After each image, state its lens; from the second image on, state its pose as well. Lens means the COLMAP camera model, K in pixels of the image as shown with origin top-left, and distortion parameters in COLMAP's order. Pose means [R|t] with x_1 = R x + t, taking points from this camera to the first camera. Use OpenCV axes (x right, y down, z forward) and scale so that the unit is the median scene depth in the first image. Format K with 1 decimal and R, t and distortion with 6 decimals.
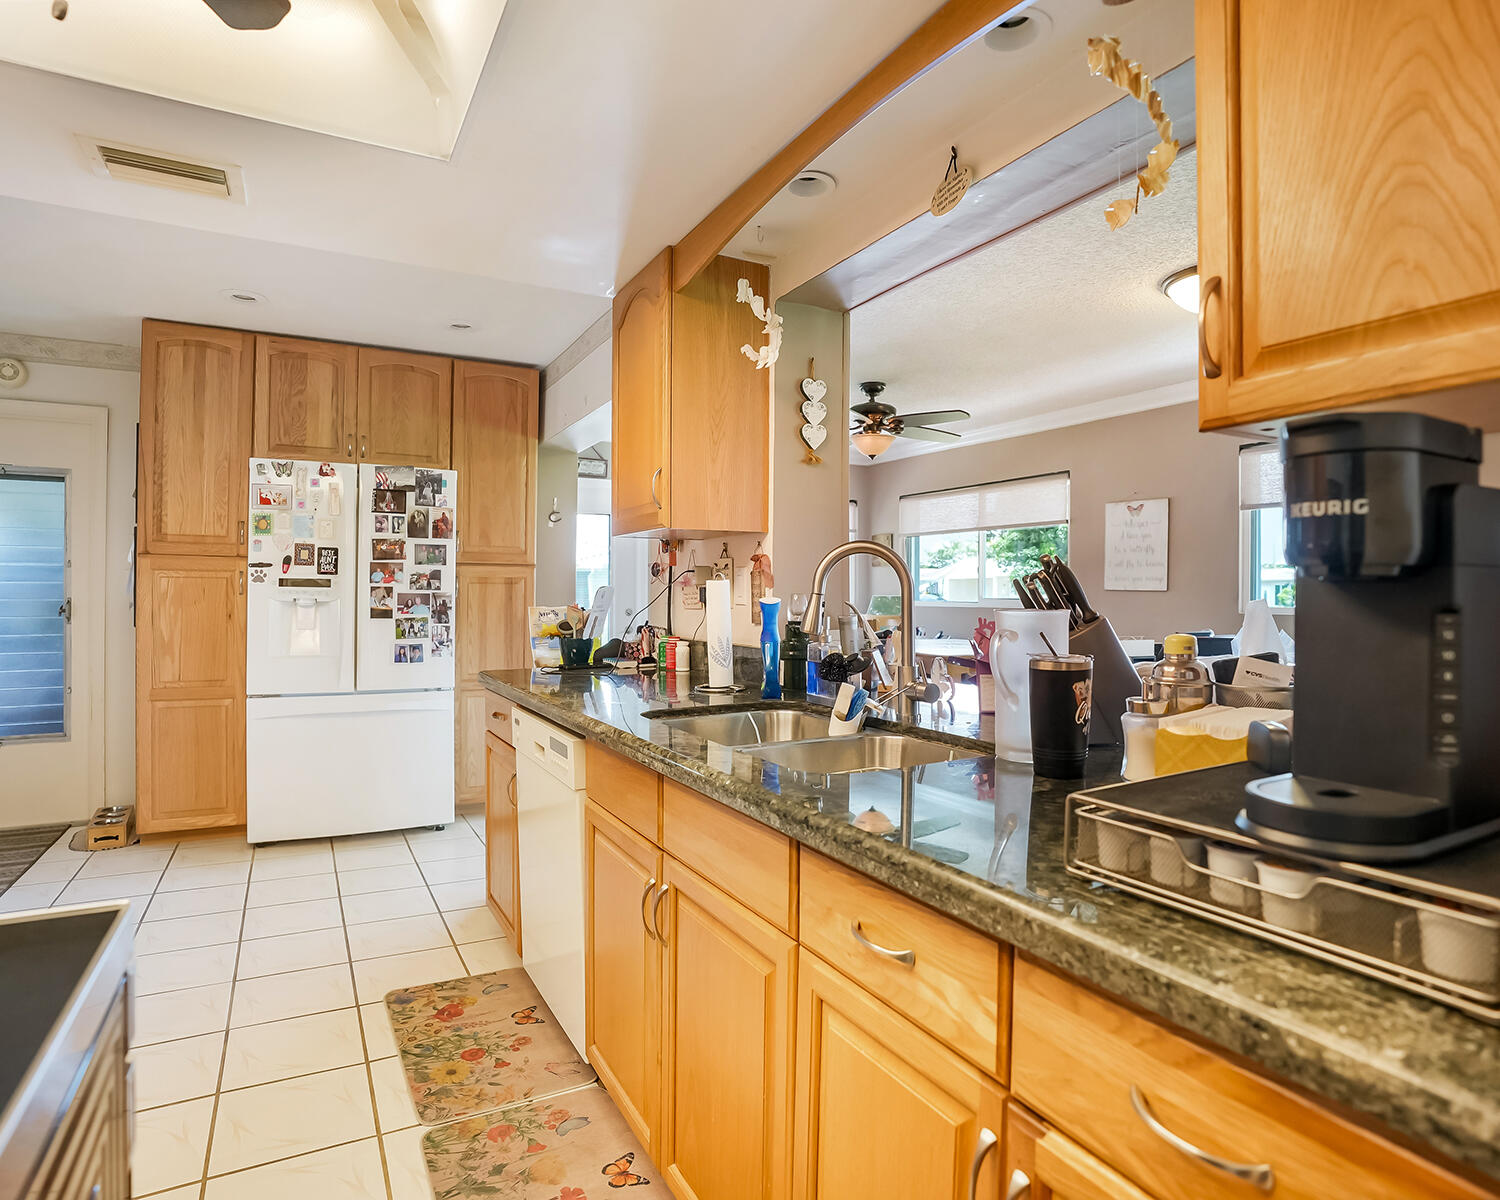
lens RADIAL K [[835.5, 0, 752.9], [0, 835.5, 609.5], [0, 0, 1]] dist [-0.065852, 0.025727]
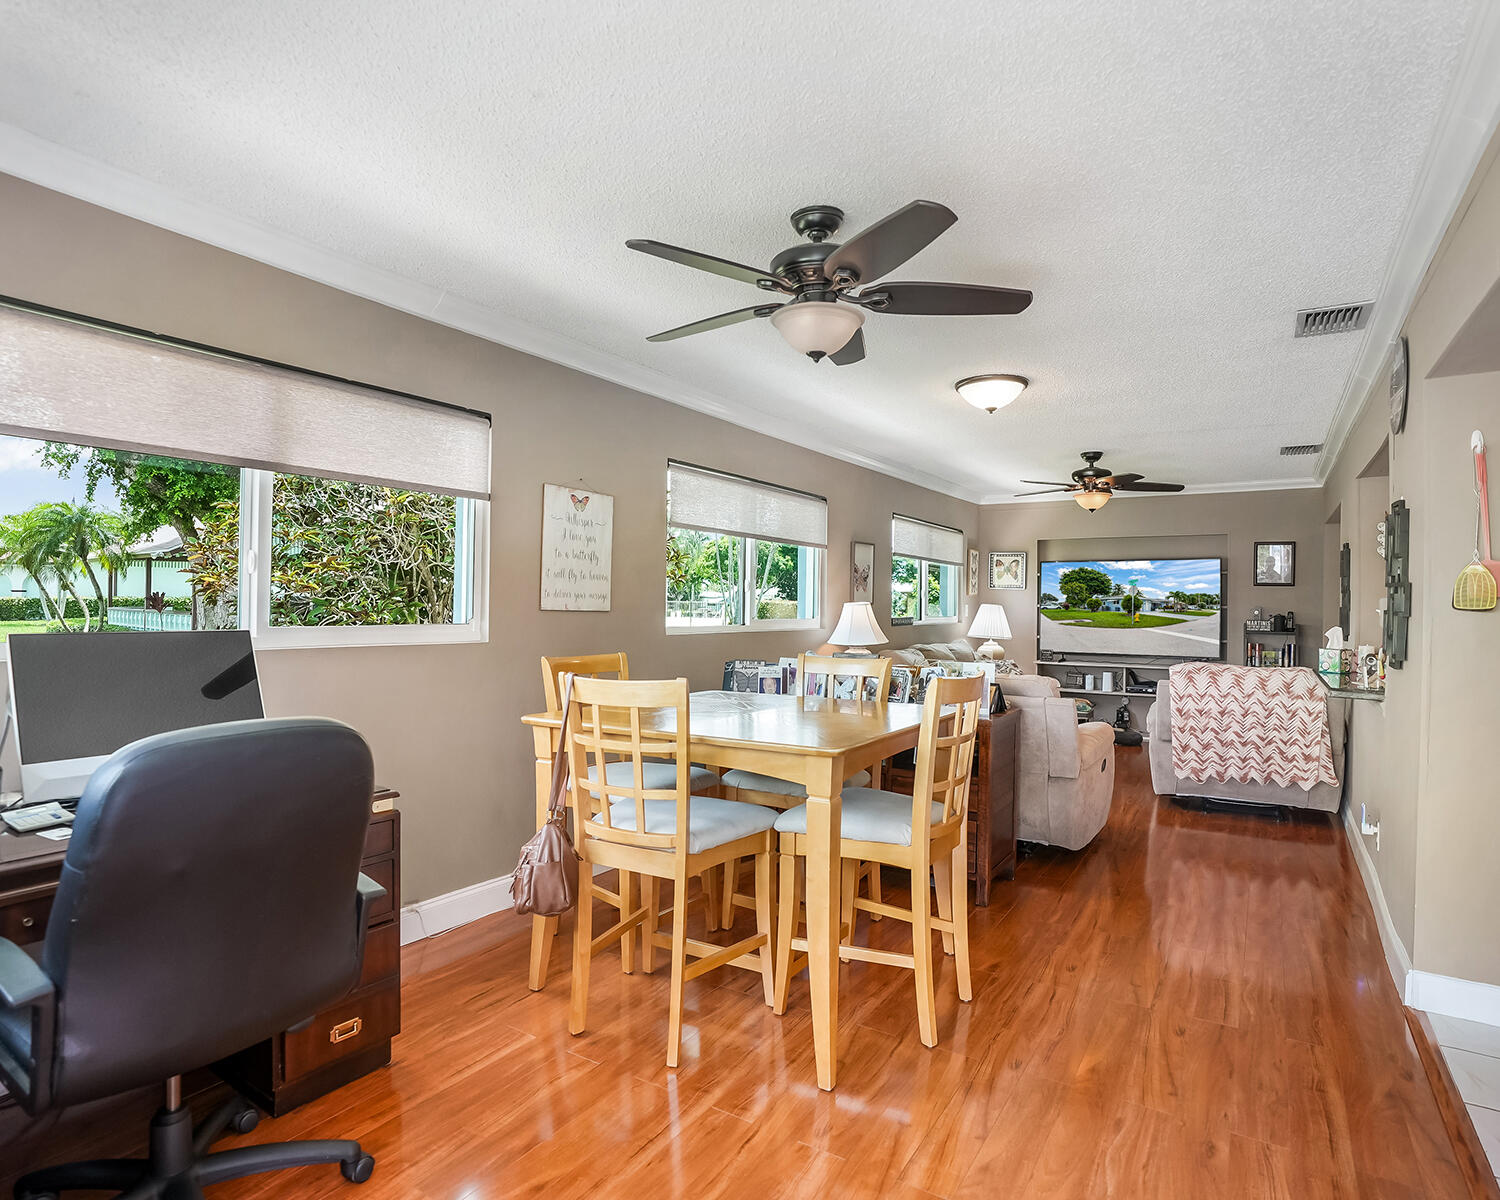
lens RADIAL K [[835.5, 0, 750.6], [0, 835.5, 603.3], [0, 0, 1]] dist [-0.065852, 0.025727]
pose [[-0.485067, -0.010827, 0.874410, -0.369714], [0.002301, 0.999904, 0.013657, -0.056947], [-0.874474, 0.008637, -0.484996, 1.740683]]
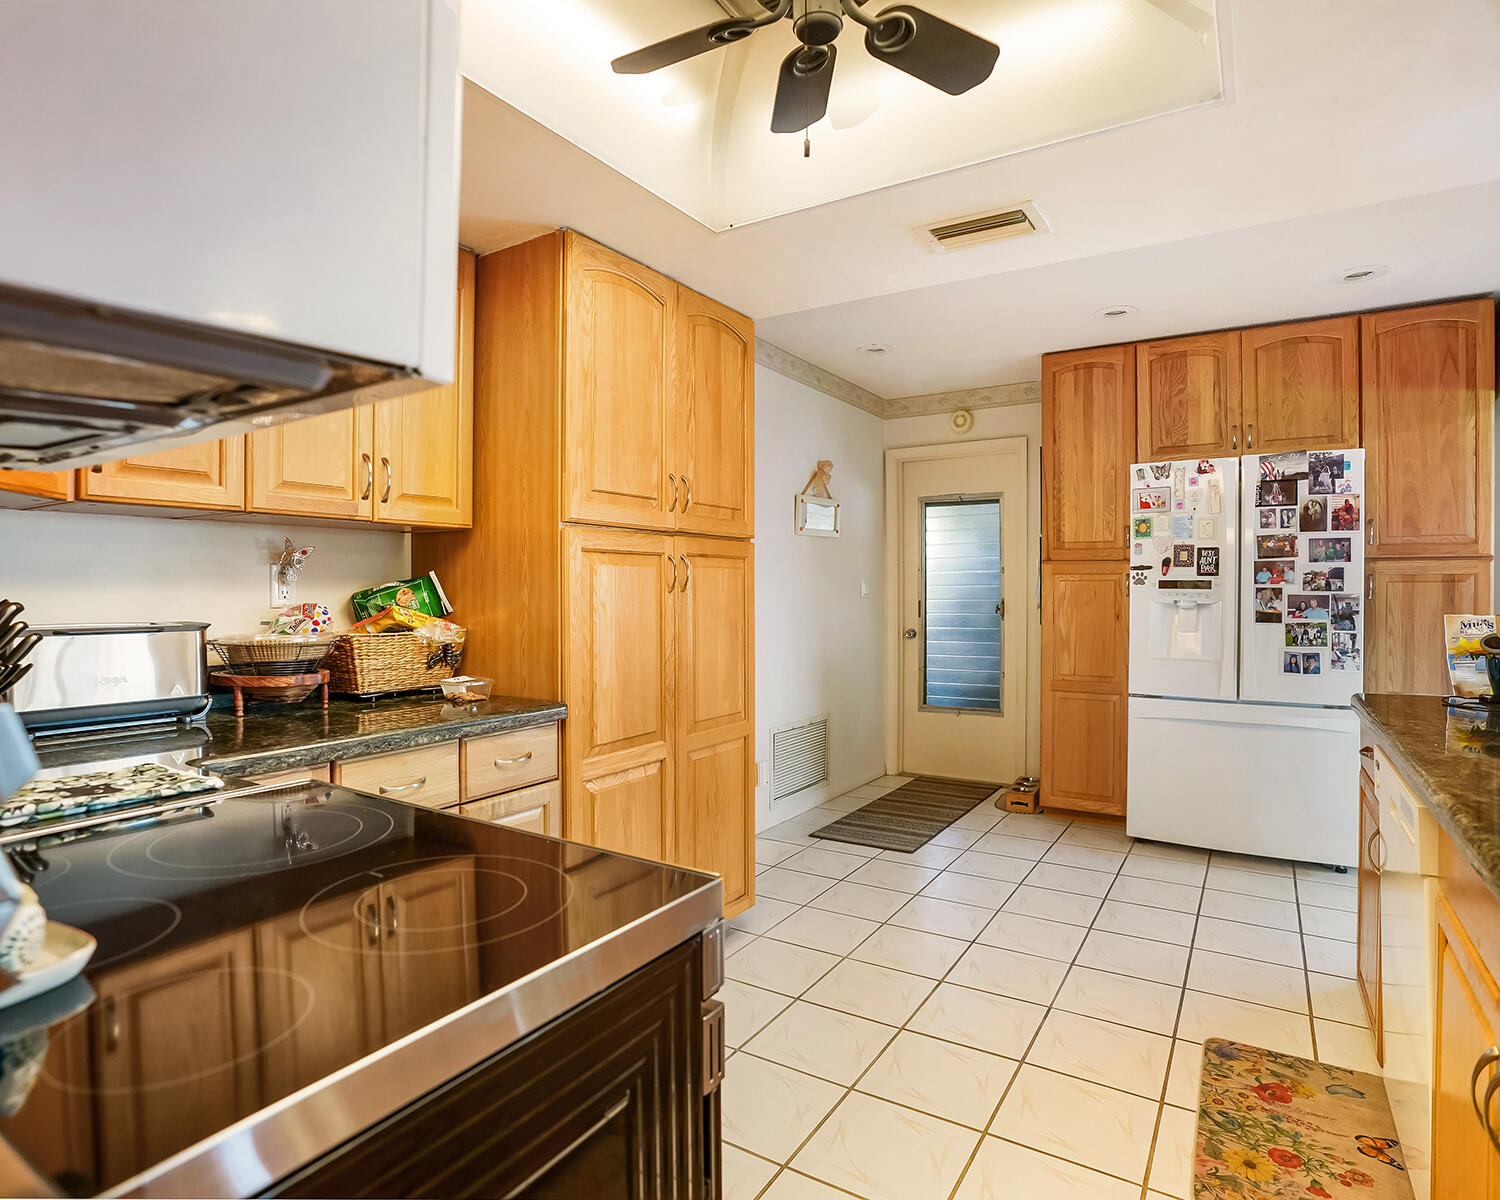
lens RADIAL K [[835.5, 0, 759.6], [0, 835.5, 595.7], [0, 0, 1]] dist [-0.065852, 0.025727]
pose [[0.493055, 0.001125, -0.869997, 0.057258], [-0.012102, 0.999911, -0.005565, -0.007379], [0.869914, 0.013273, 0.493025, 0.072727]]
